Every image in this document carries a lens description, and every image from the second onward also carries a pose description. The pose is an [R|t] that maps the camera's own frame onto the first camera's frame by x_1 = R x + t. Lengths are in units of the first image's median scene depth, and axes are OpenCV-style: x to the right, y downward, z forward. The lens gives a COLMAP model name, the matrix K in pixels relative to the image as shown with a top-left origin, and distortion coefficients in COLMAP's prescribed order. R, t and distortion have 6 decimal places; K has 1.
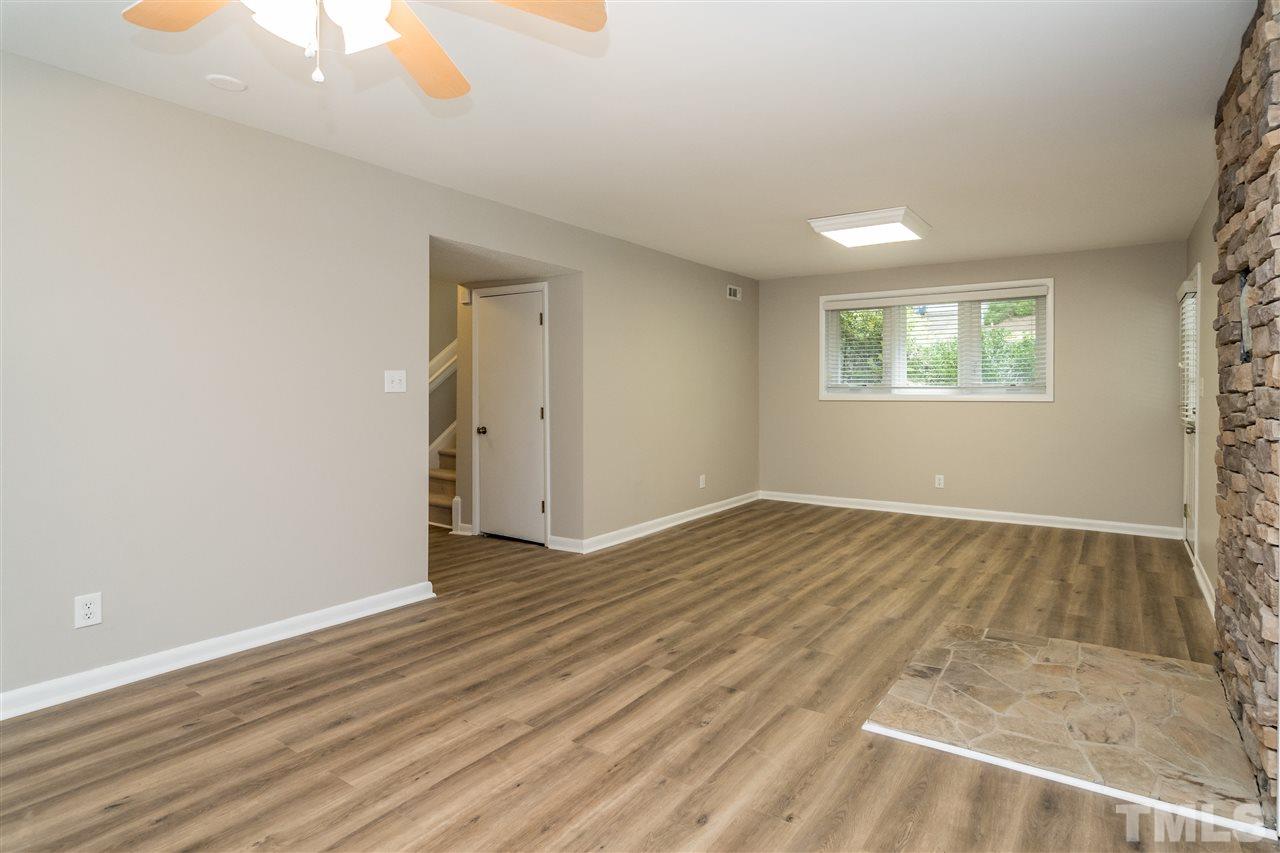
lens RADIAL K [[642.5, 0, 718.2], [0, 642.5, 396.2], [0, 0, 1]] dist [-0.006606, 0.002636]
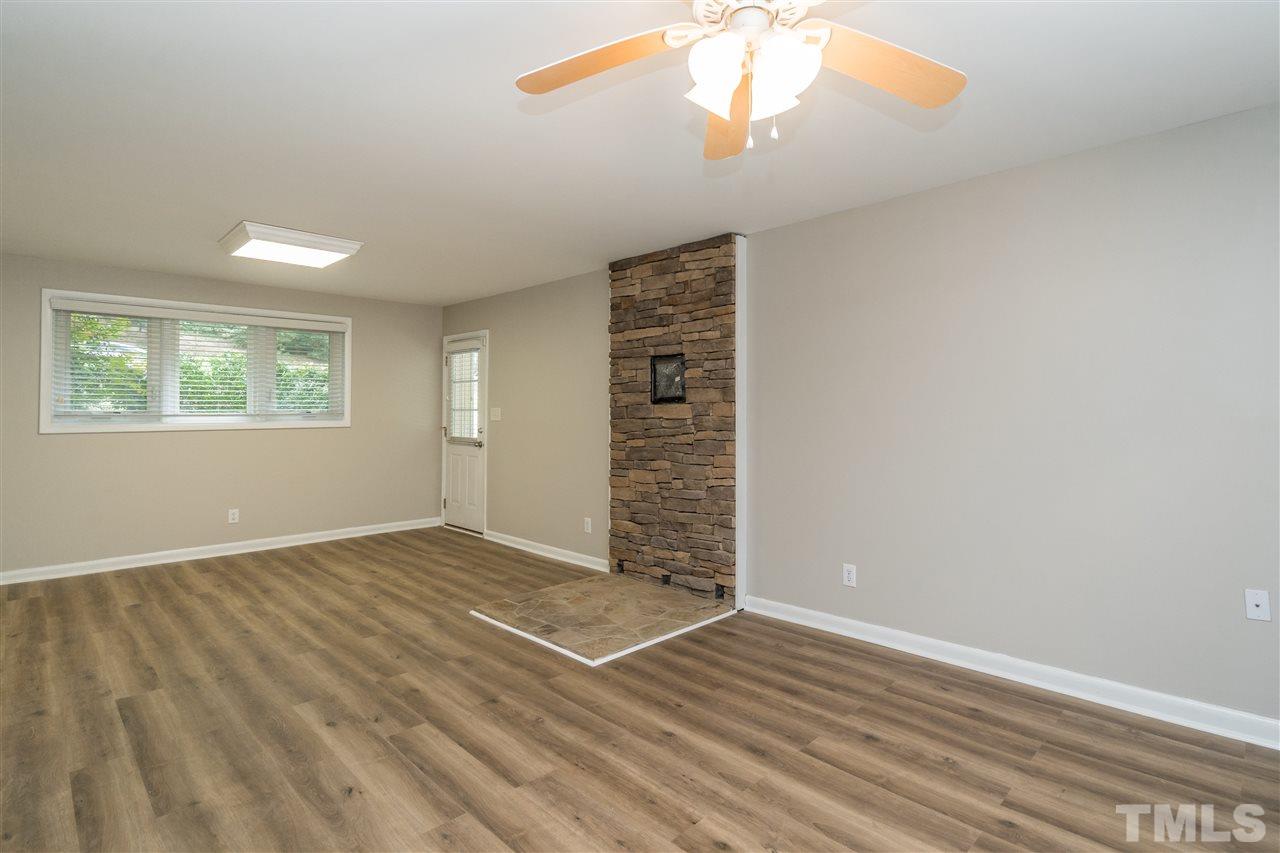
lens RADIAL K [[642.5, 0, 627.3], [0, 642.5, 401.6], [0, 0, 1]] dist [-0.006606, 0.002636]
pose [[0.263560, 0.016782, 0.964497, -0.841239], [0.014062, 0.999676, -0.021237, -0.011092], [-0.964541, 0.019160, 0.263238, 0.435703]]
